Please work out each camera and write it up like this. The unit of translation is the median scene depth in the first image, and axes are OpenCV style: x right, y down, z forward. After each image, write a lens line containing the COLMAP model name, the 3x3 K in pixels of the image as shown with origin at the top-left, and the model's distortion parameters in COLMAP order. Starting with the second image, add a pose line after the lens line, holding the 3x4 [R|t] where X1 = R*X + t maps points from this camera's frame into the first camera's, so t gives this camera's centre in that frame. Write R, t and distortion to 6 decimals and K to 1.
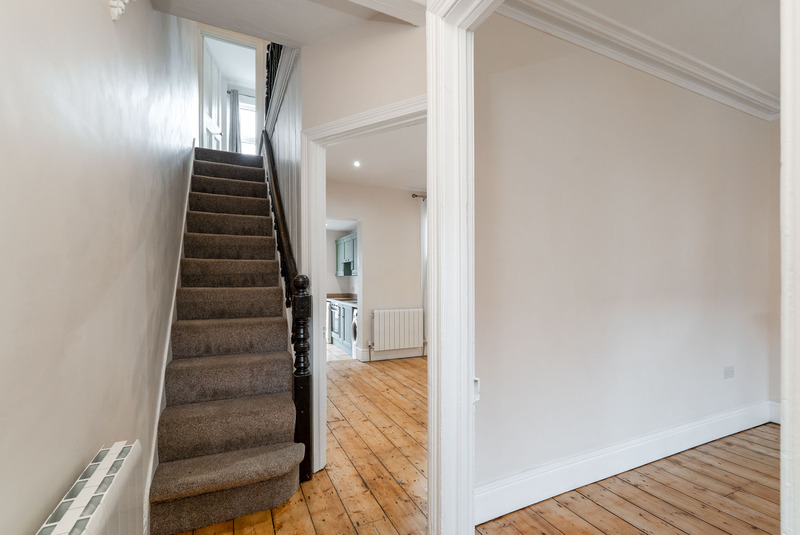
lens RADIAL K [[356.8, 0, 399.7], [0, 356.8, 270.9], [0, 0, 1]] dist [-0.002229, -0.000772]
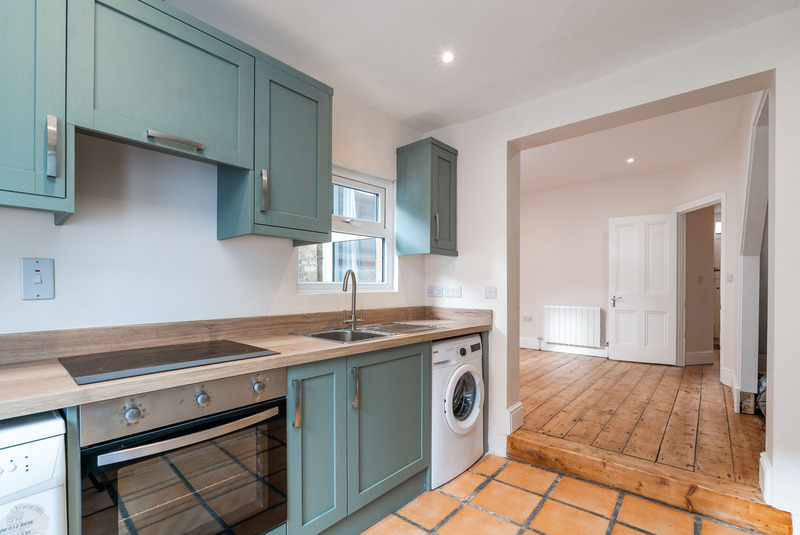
lens RADIAL K [[356.8, 0, 399.7], [0, 356.8, 270.9], [0, 0, 1]] dist [-0.002229, -0.000772]
pose [[-0.397324, 0.032751, 0.917094, -0.688777], [-0.015786, 0.998971, -0.042514, 0.070127], [-0.917543, -0.031369, -0.396398, 1.823249]]
